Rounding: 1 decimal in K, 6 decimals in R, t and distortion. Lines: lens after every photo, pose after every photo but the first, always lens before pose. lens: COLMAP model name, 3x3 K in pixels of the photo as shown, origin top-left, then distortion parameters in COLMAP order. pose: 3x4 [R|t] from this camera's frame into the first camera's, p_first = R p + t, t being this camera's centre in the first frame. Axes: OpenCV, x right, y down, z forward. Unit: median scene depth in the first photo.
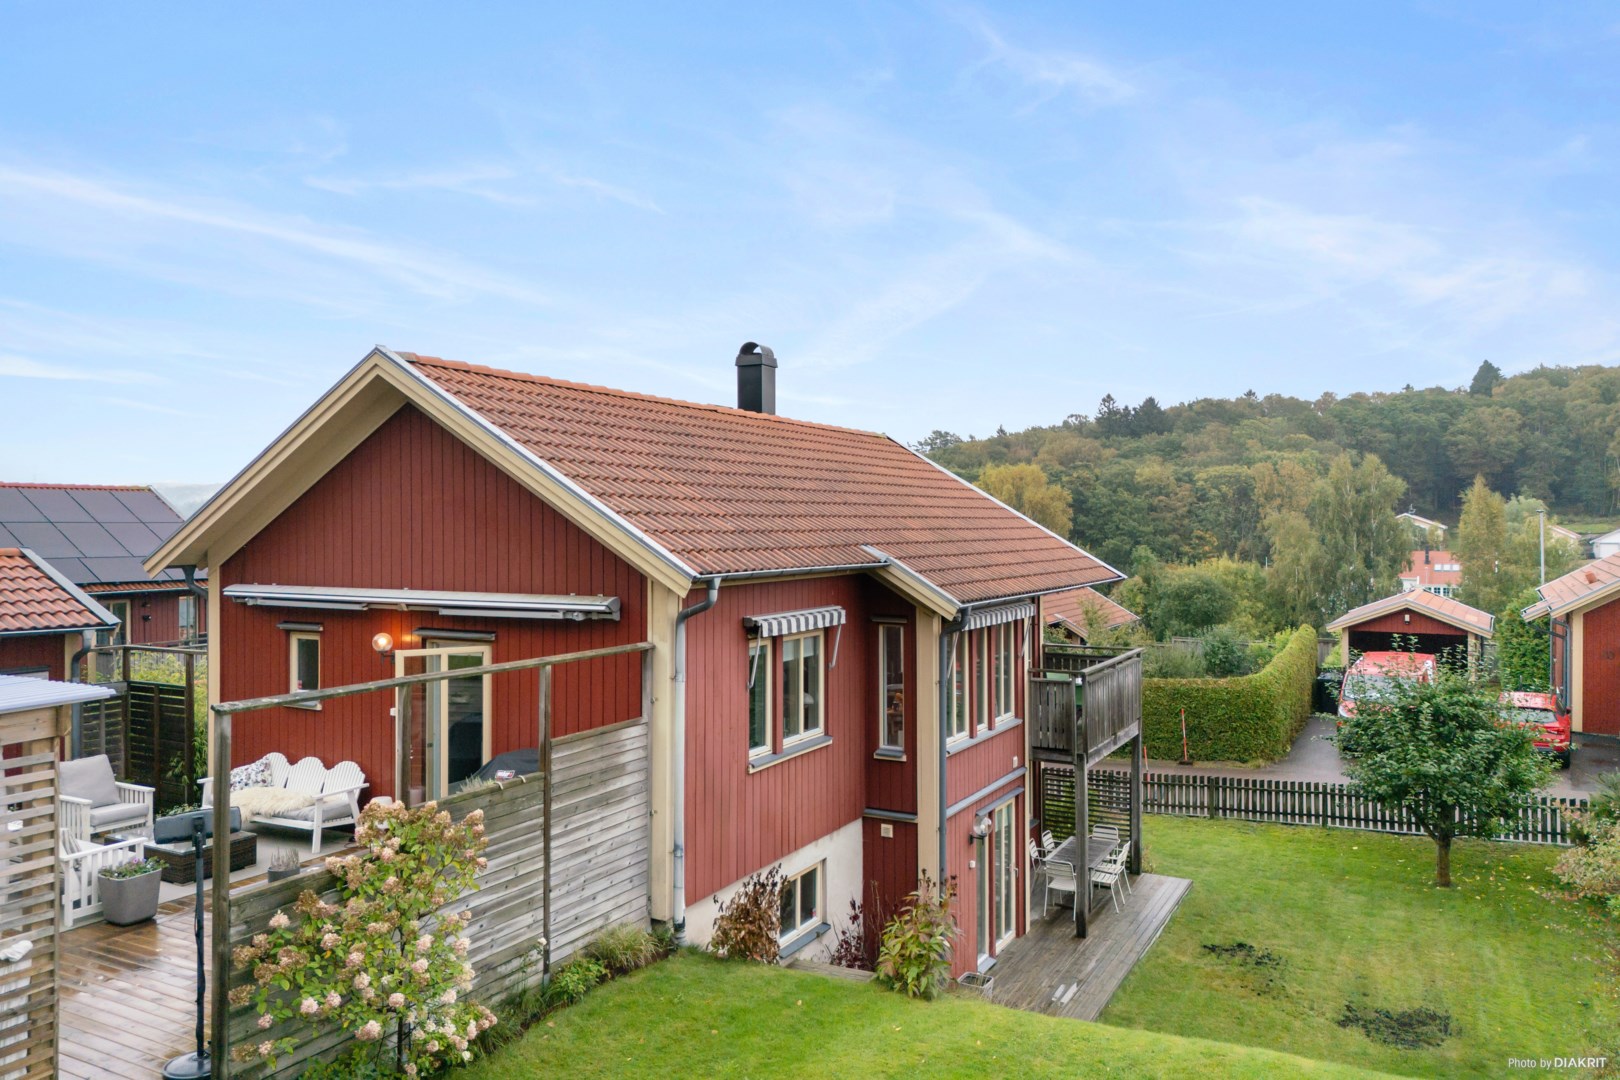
lens RADIAL K [[1140.7, 0, 810.0], [0, 1140.7, 540.0], [0, 0, 1]] dist [0.024385, -0.000844]
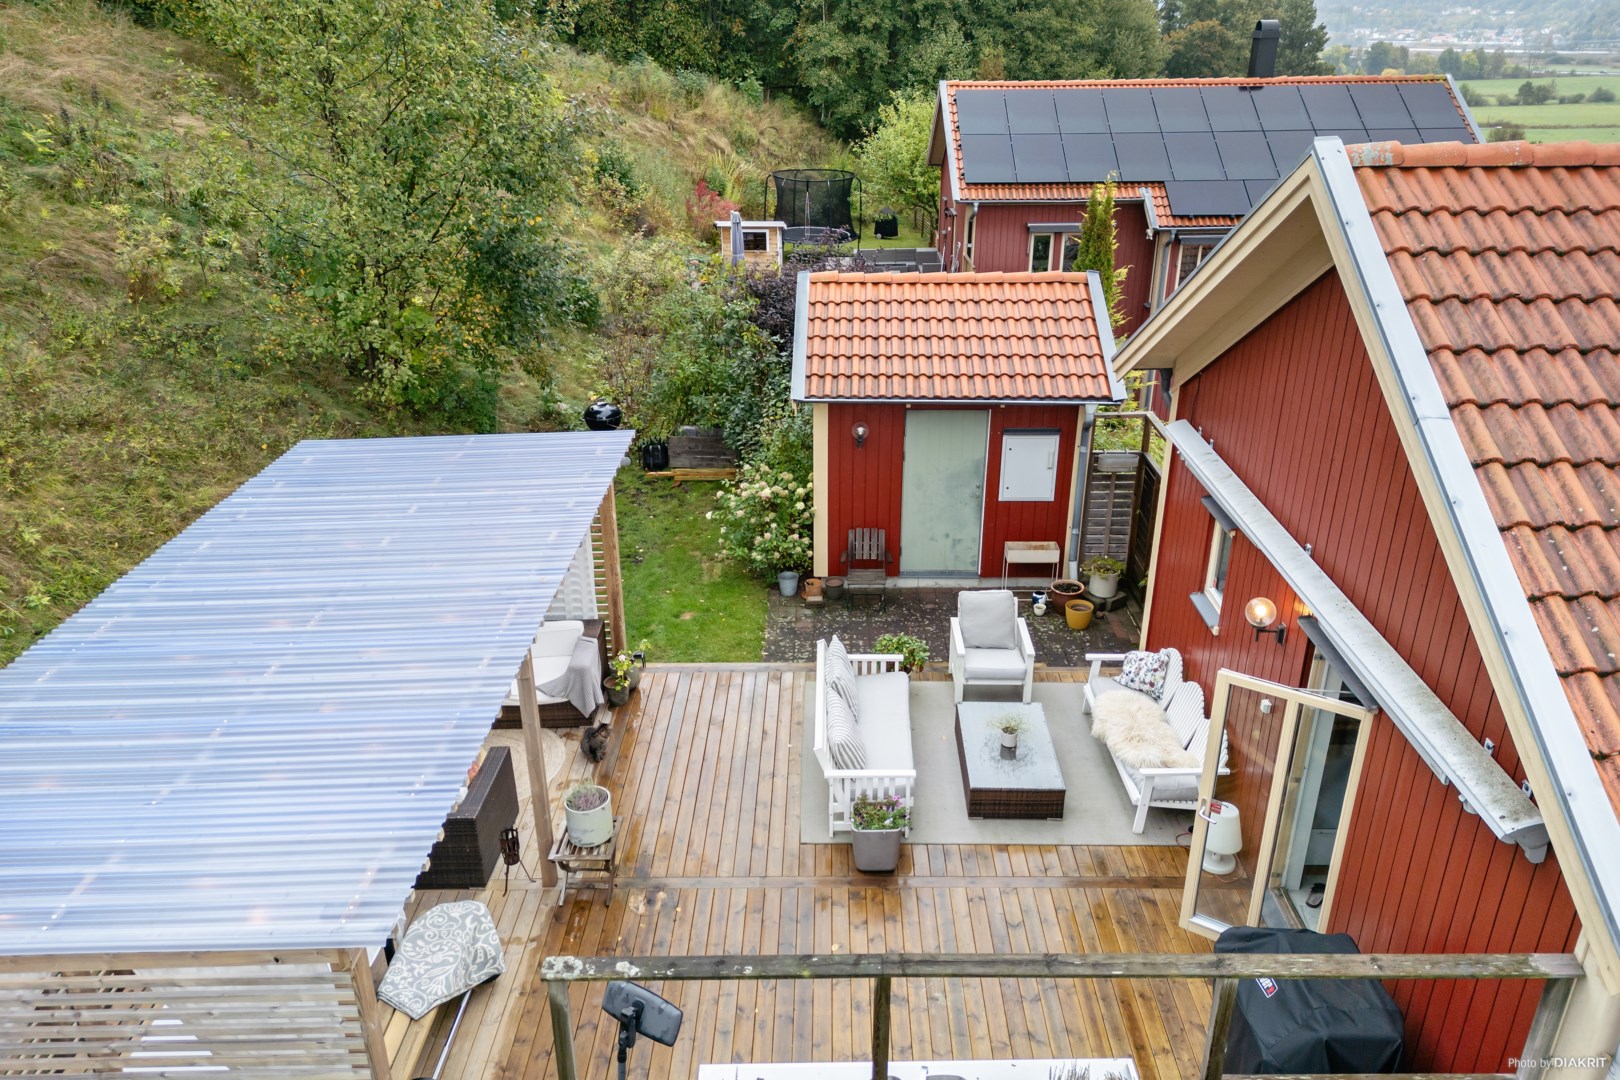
lens RADIAL K [[1140.7, 0, 810.0], [0, 1140.7, 540.0], [0, 0, 1]] dist [0.024385, -0.000844]
pose [[0.469292, 0.345471, -0.812659, 0.026455], [0.027329, 0.914171, 0.404407, -0.209550], [0.882620, -0.211994, 0.419572, 0.470665]]
